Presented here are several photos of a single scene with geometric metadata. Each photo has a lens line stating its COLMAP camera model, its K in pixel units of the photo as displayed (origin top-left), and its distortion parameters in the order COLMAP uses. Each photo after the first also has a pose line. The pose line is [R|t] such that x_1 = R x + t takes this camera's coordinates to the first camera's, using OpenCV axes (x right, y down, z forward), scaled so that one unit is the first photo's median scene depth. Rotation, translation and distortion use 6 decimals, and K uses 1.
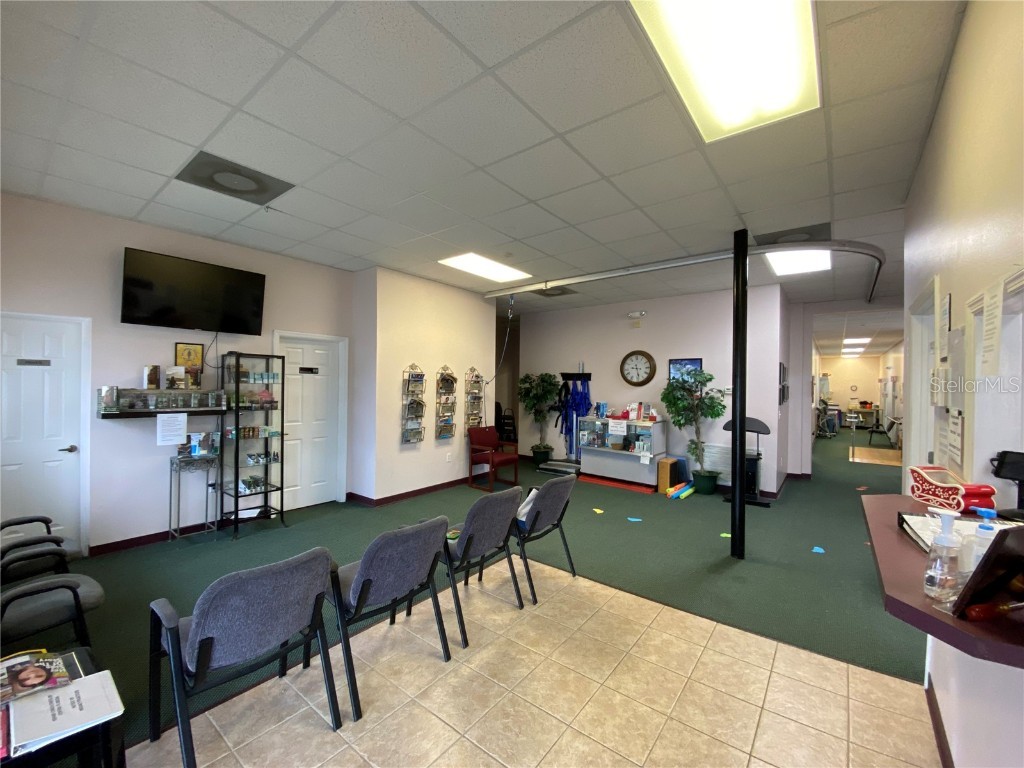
lens RADIAL K [[408.9, 0, 504.7], [0, 408.9, 386.5], [0, 0, 1]] dist [-0.014418, -0.001315]
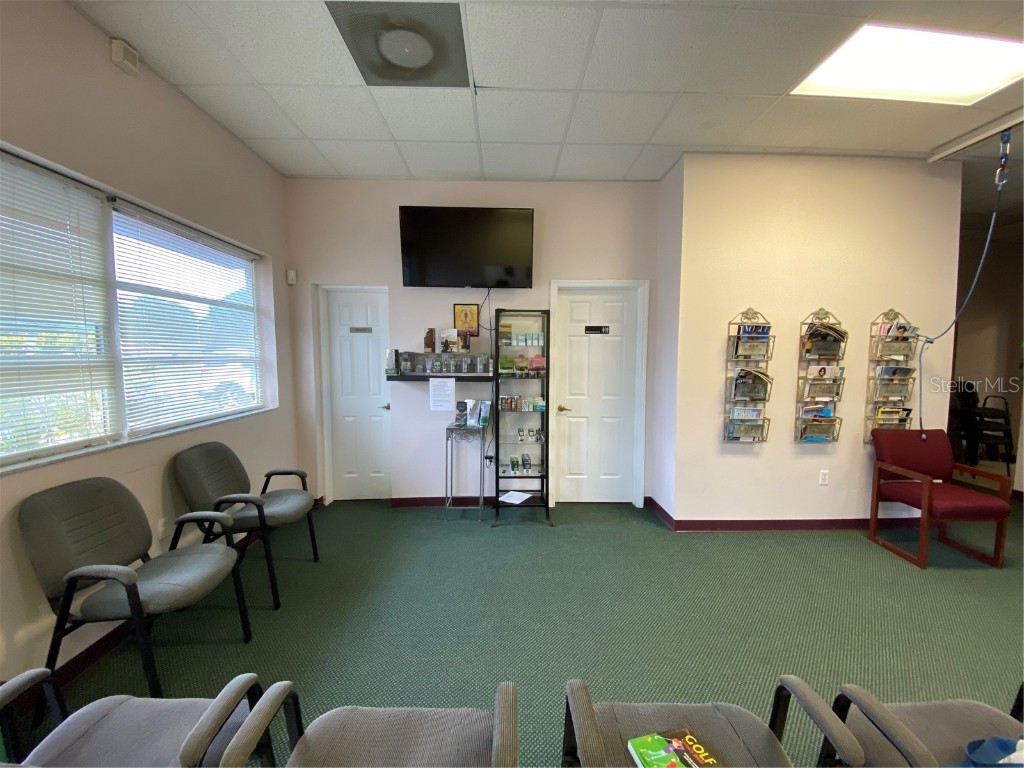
lens RADIAL K [[408.9, 0, 508.1], [0, 408.9, 390.0], [0, 0, 1]] dist [-0.014418, -0.001315]
pose [[0.636135, 0.052804, -0.769769, 0.009906], [-0.000697, 0.997694, 0.067864, 0.021375], [0.771577, -0.042634, 0.634705, 0.370881]]
